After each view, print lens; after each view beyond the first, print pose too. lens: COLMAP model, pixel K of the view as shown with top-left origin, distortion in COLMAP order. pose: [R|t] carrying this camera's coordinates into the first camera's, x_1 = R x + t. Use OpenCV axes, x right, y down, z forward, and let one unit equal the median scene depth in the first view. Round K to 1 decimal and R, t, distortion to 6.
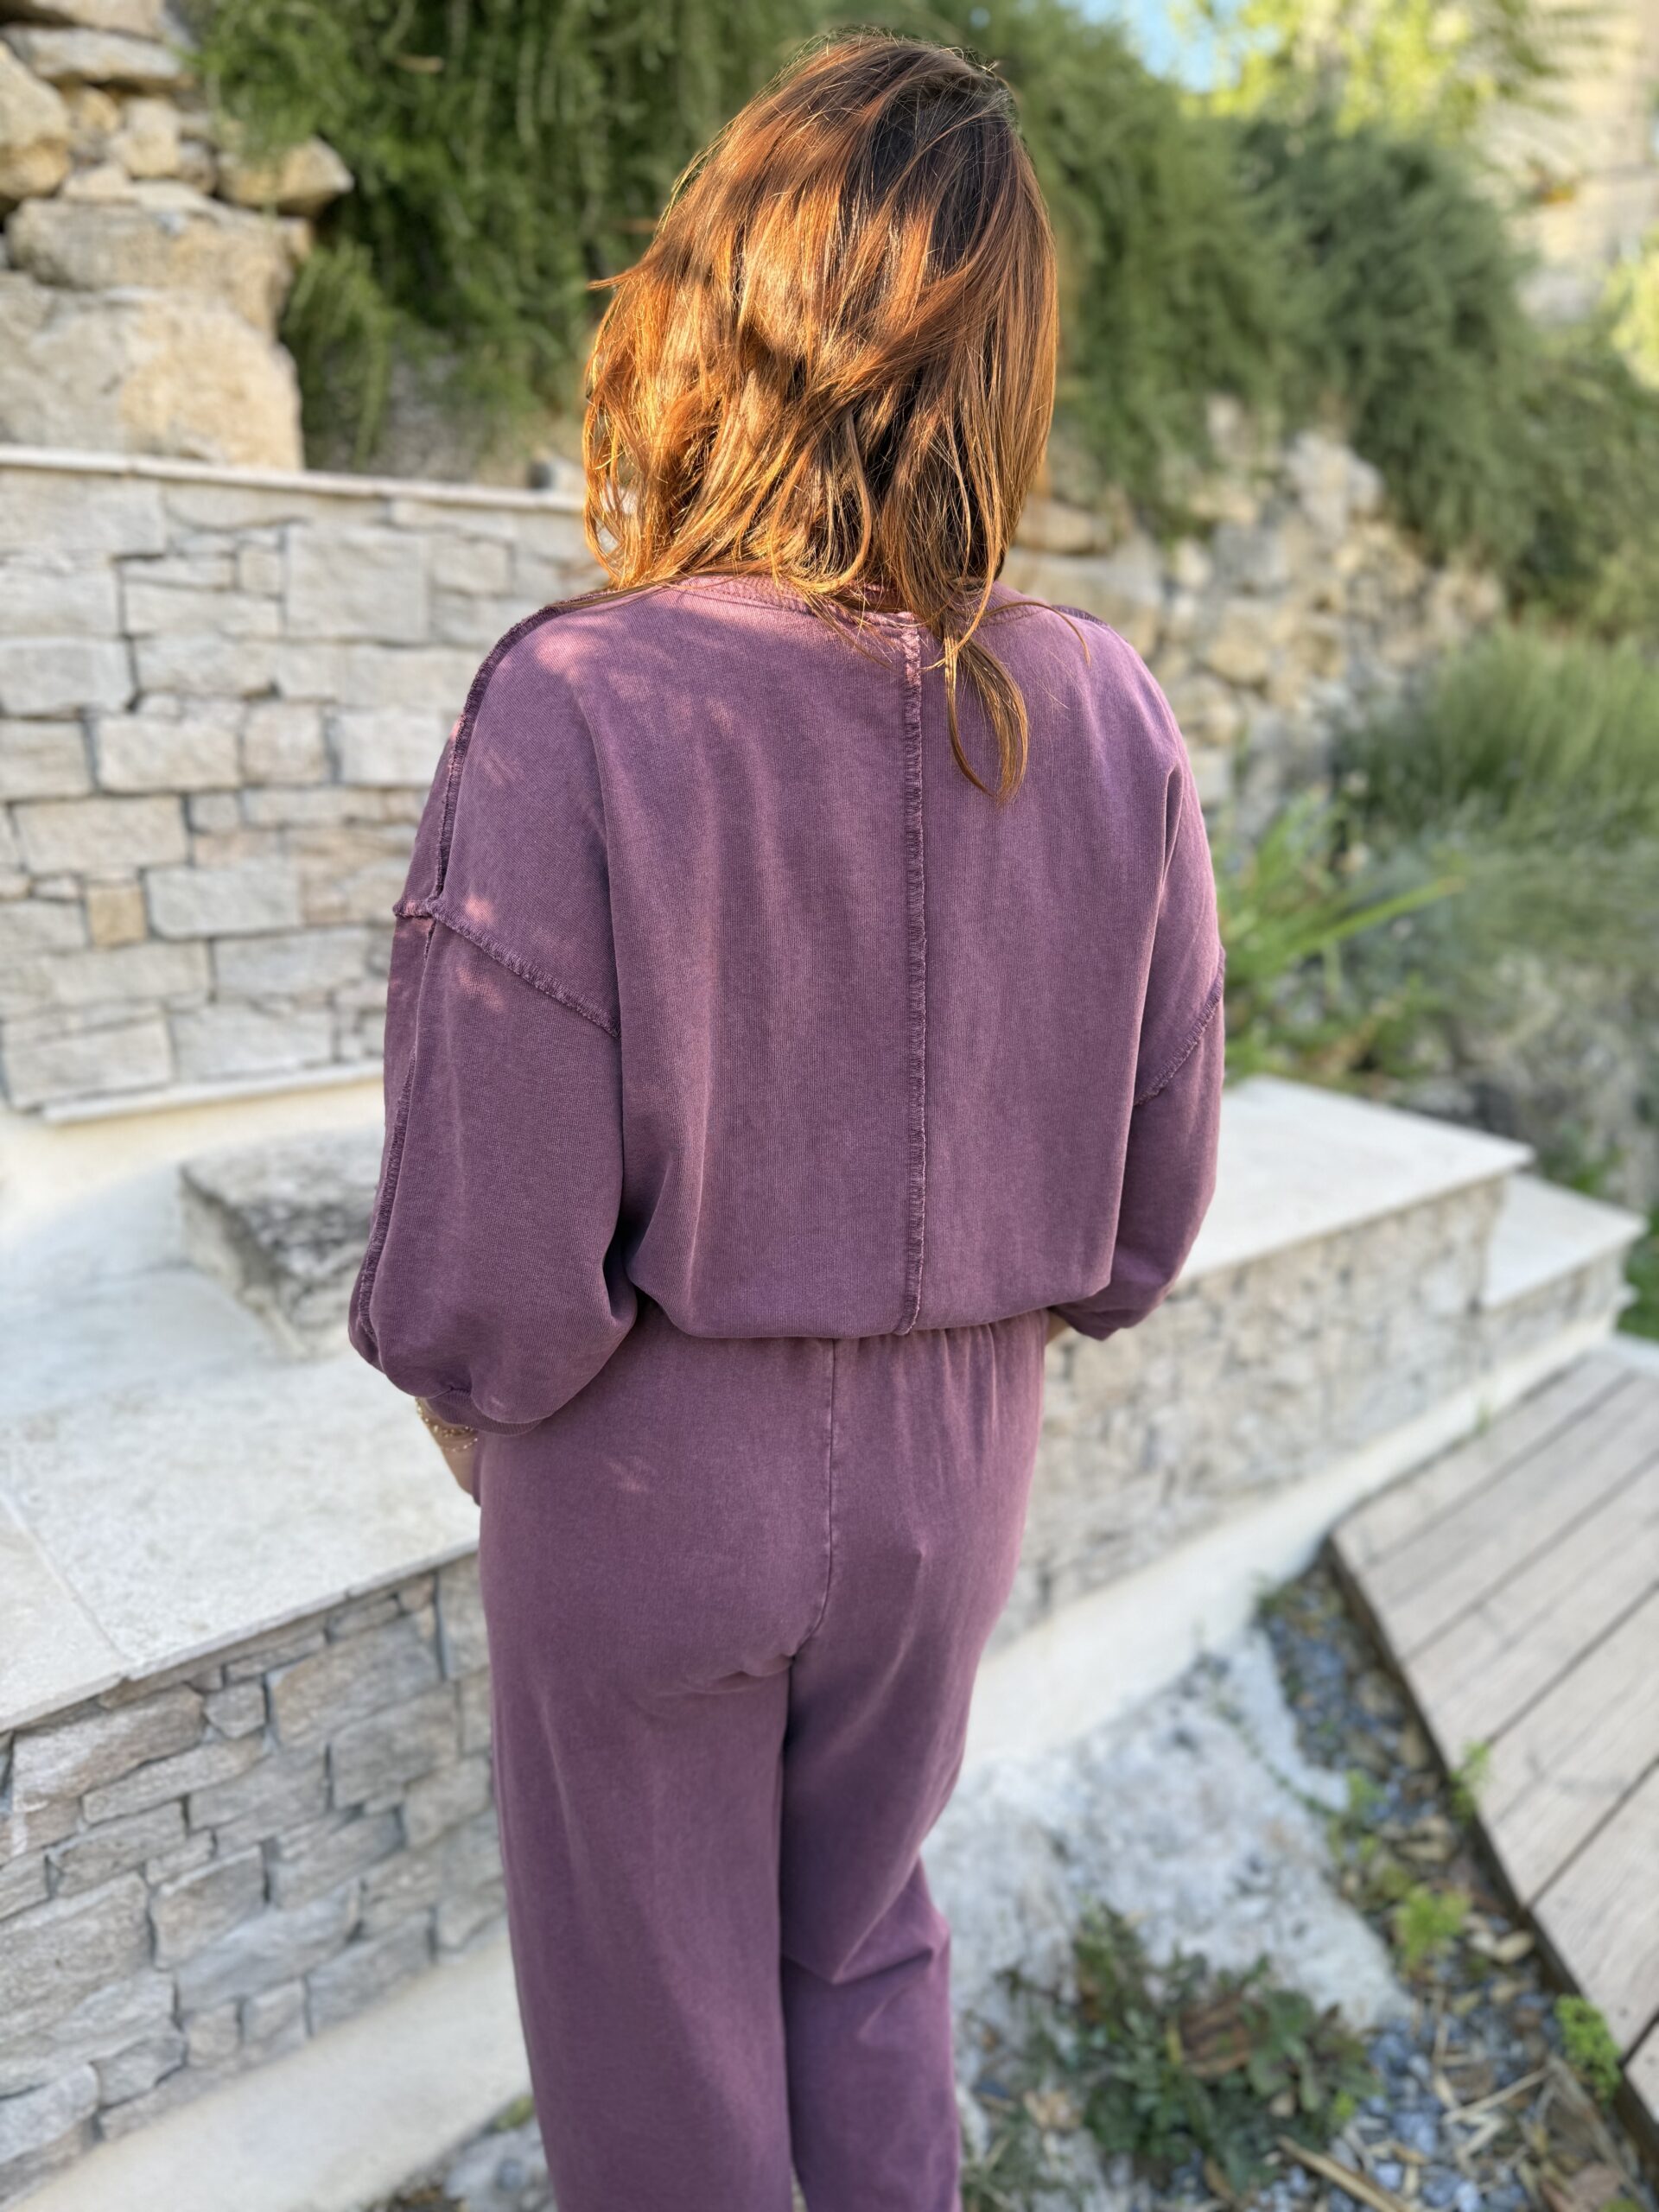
lens RADIAL K [[1561.2, 0, 803.7], [0, 1561.2, 1105.1], [0, 0, 1]] dist [0.000218, -0.005233]
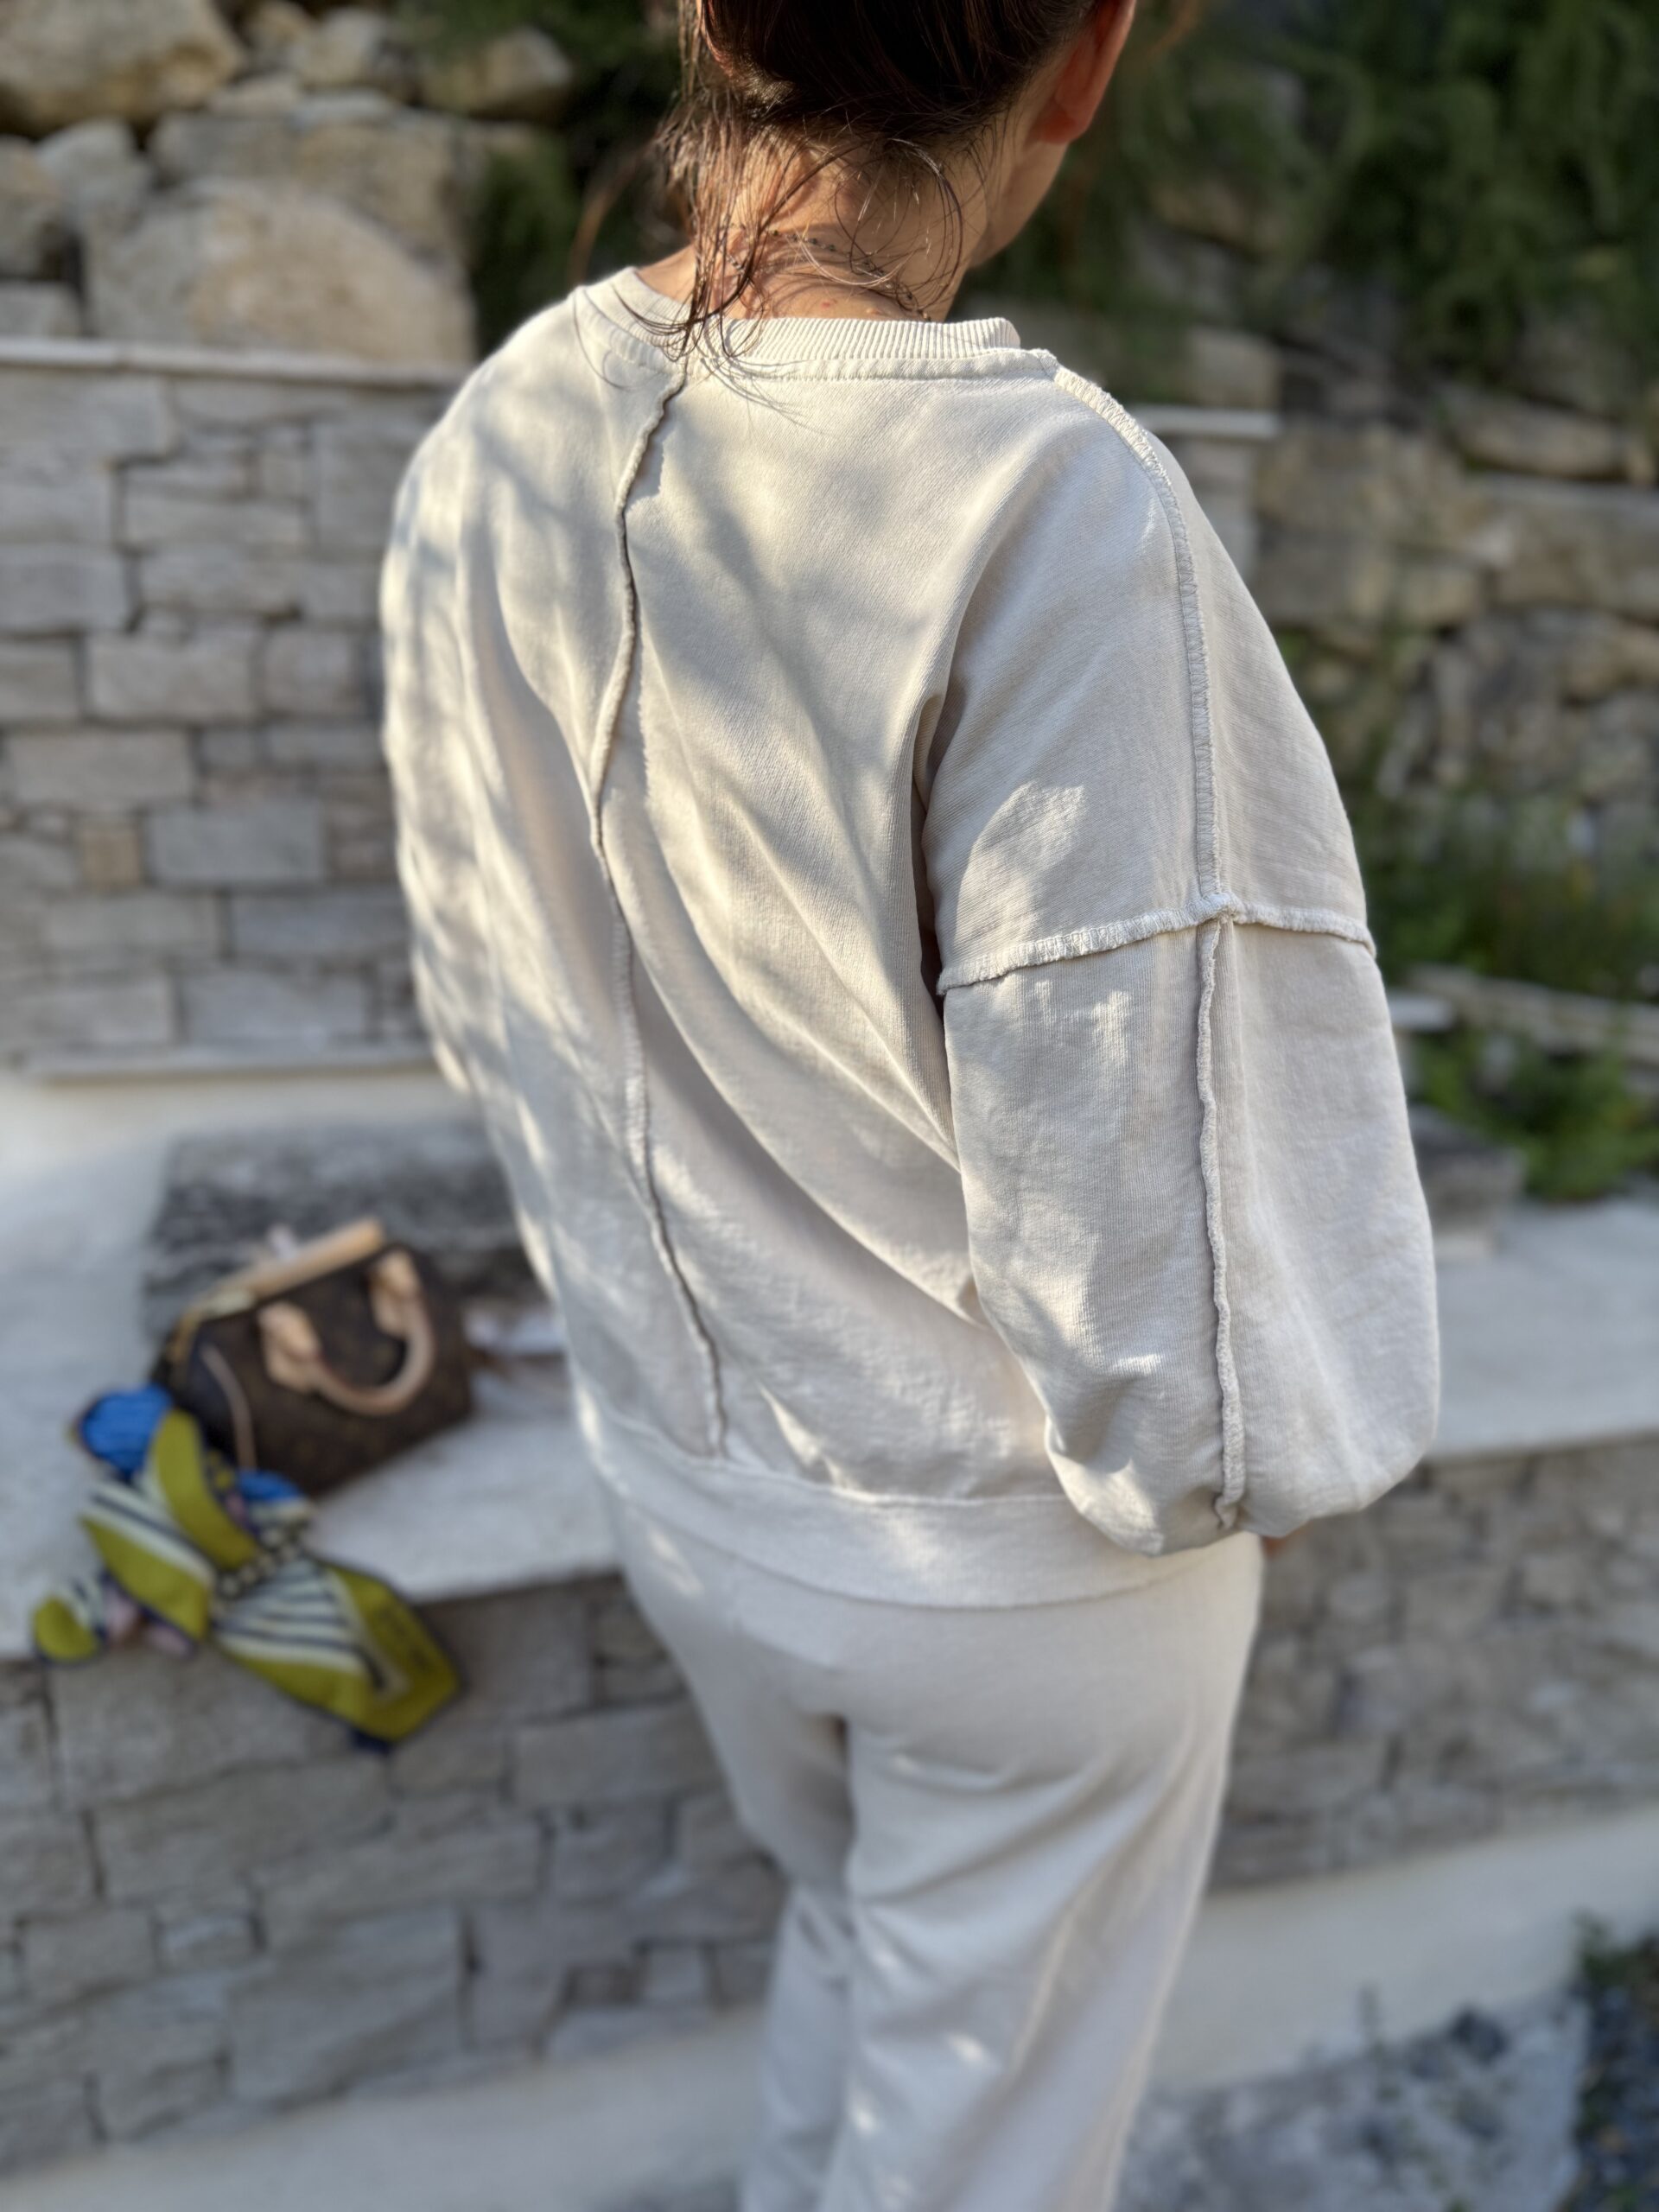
lens RADIAL K [[1545.8, 0, 809.1], [0, 1545.8, 1103.4], [0, 0, 1]] dist [0.012850, -0.023641]
pose [[0.910107, 0.091131, -0.404228, 0.278549], [-0.102766, 0.994680, -0.007129, -0.011570], [0.401427, 0.048029, 0.914631, 0.300387]]
